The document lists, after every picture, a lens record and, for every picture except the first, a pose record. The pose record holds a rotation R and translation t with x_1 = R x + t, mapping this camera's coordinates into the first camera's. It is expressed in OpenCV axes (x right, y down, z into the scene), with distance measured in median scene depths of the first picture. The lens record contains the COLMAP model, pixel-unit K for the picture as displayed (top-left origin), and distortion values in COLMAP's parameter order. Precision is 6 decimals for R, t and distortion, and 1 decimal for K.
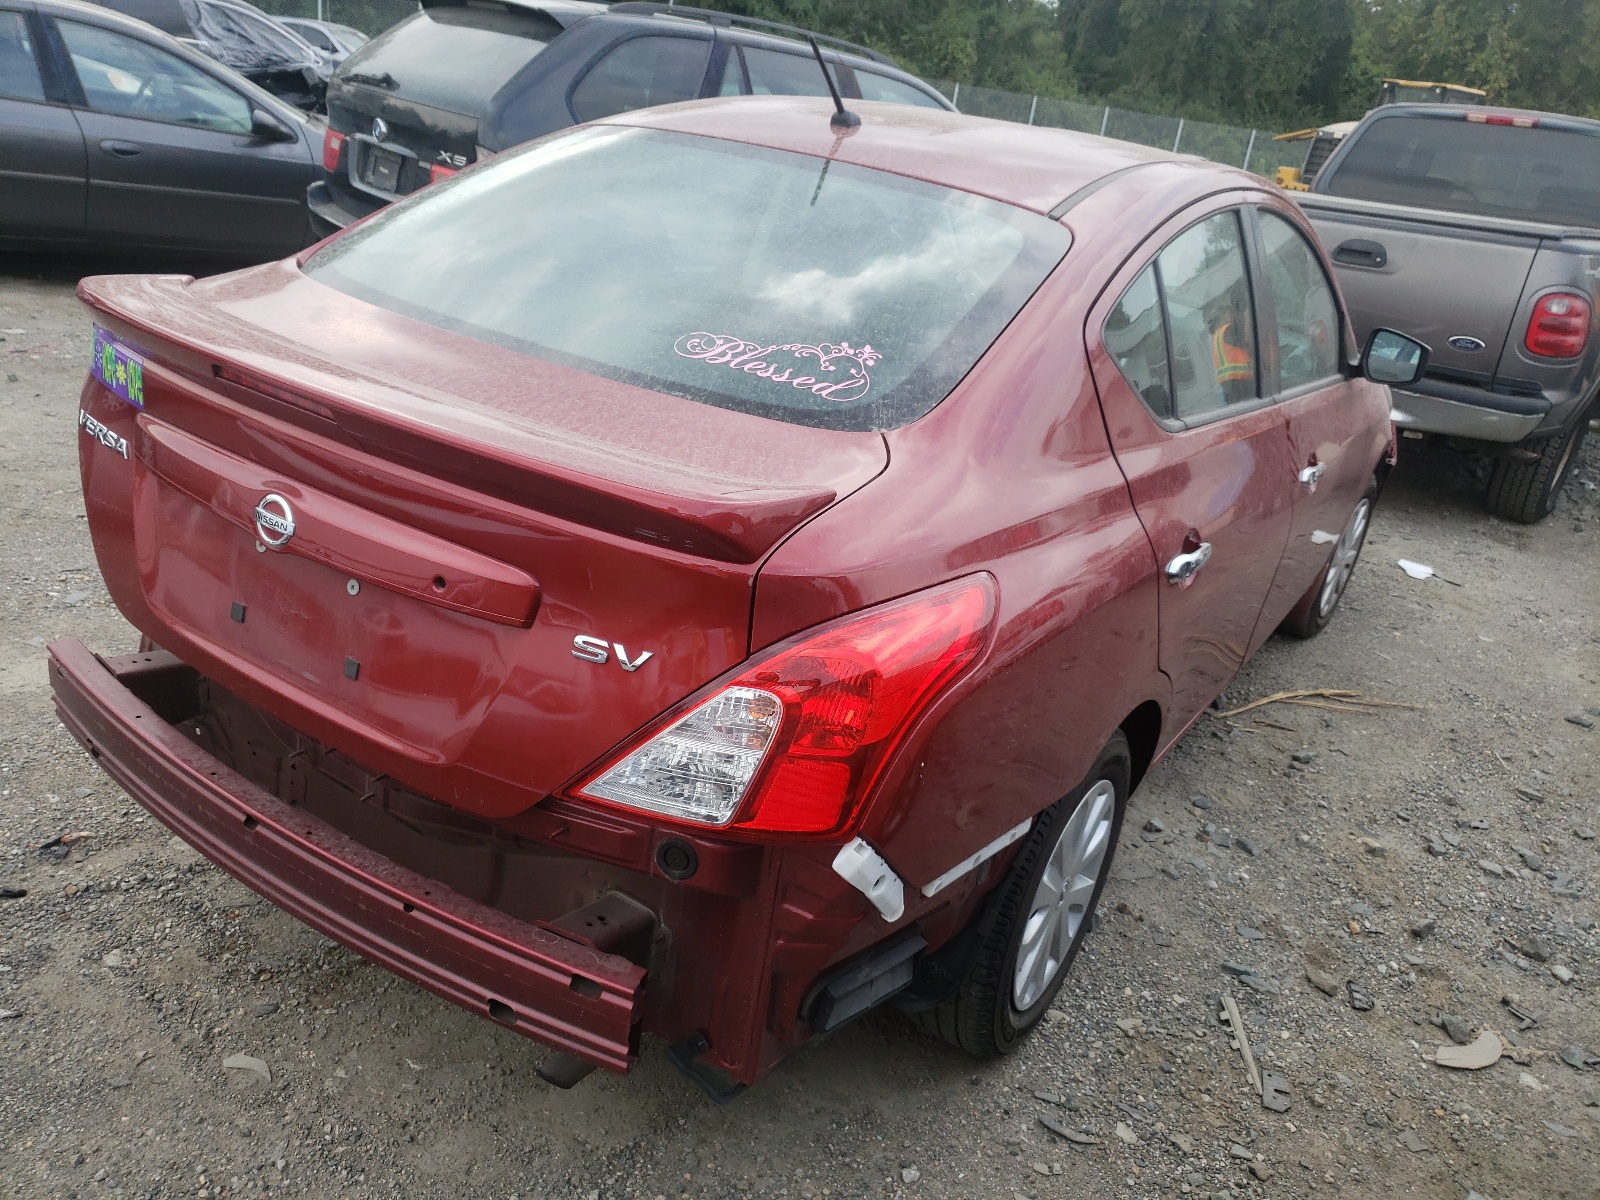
lens RADIAL K [[1347.7, 0, 799.3], [0, 1347.7, 596.3], [0, 0, 1]] dist [0.011584, 0.001698]
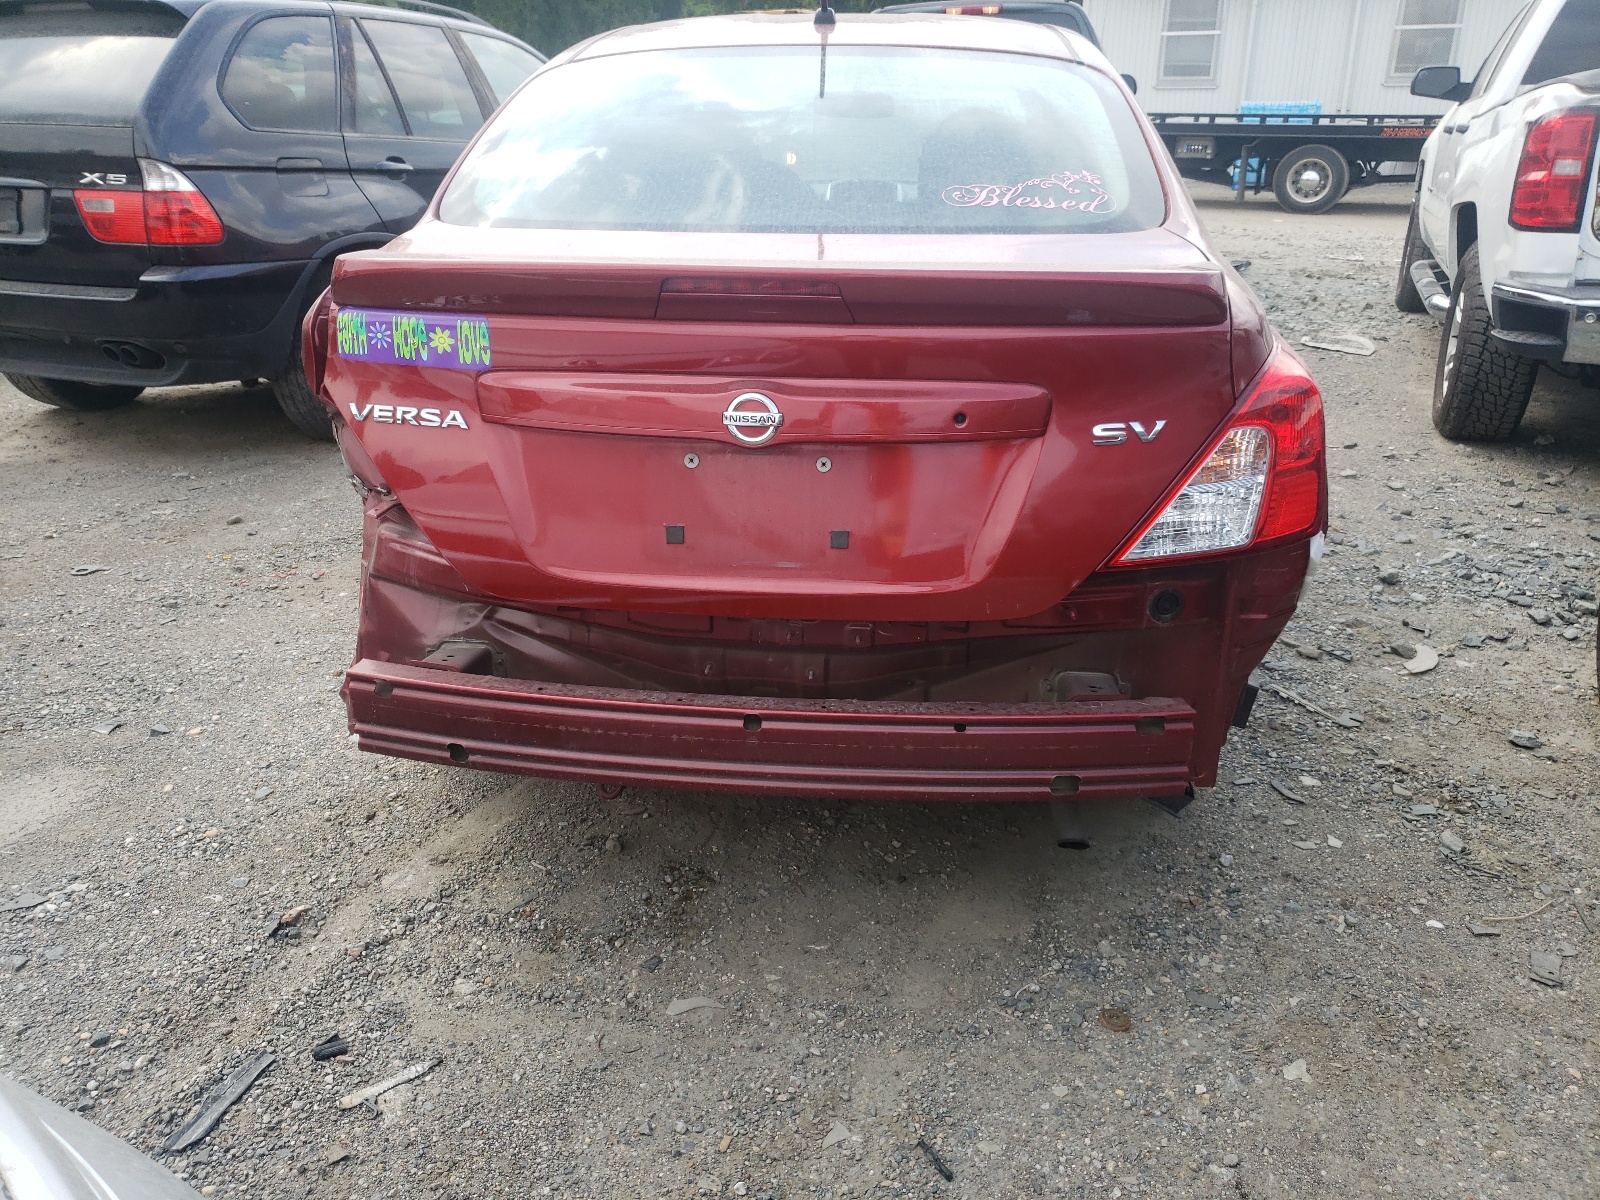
lens RADIAL K [[1347.7, 0, 798.8], [0, 1347.7, 596.9], [0, 0, 1]] dist [0.011584, 0.001698]
pose [[0.873002, -0.295016, 0.388372, -0.694800], [0.288988, 0.954362, 0.075353, 0.006871], [-0.392878, 0.046452, 0.918416, 0.041309]]
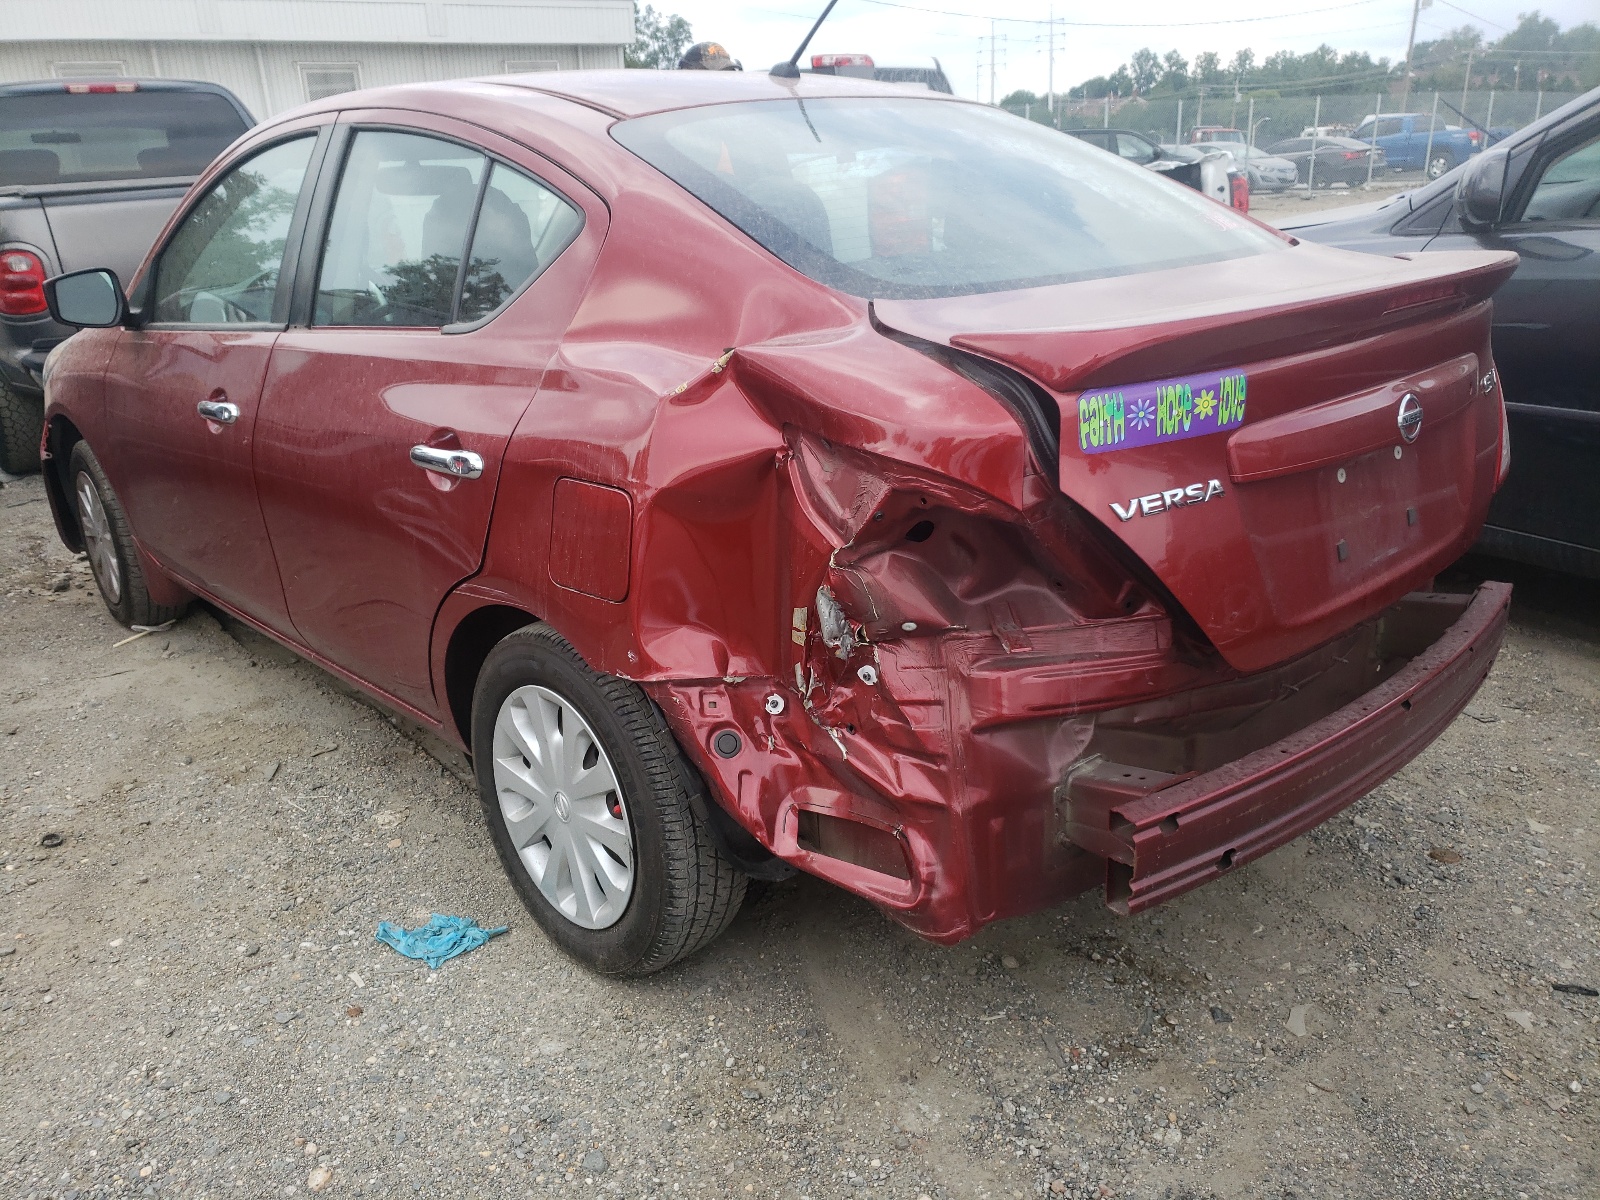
lens RADIAL K [[1347.7, 0, 801.9], [0, 1347.7, 607.9], [0, 0, 1]] dist [0.011584, 0.001698]
pose [[0.188061, -0.457277, 0.869213, -1.314016], [0.420504, 0.837275, 0.349496, -0.450129], [-0.887586, 0.299781, 0.349745, 0.953687]]
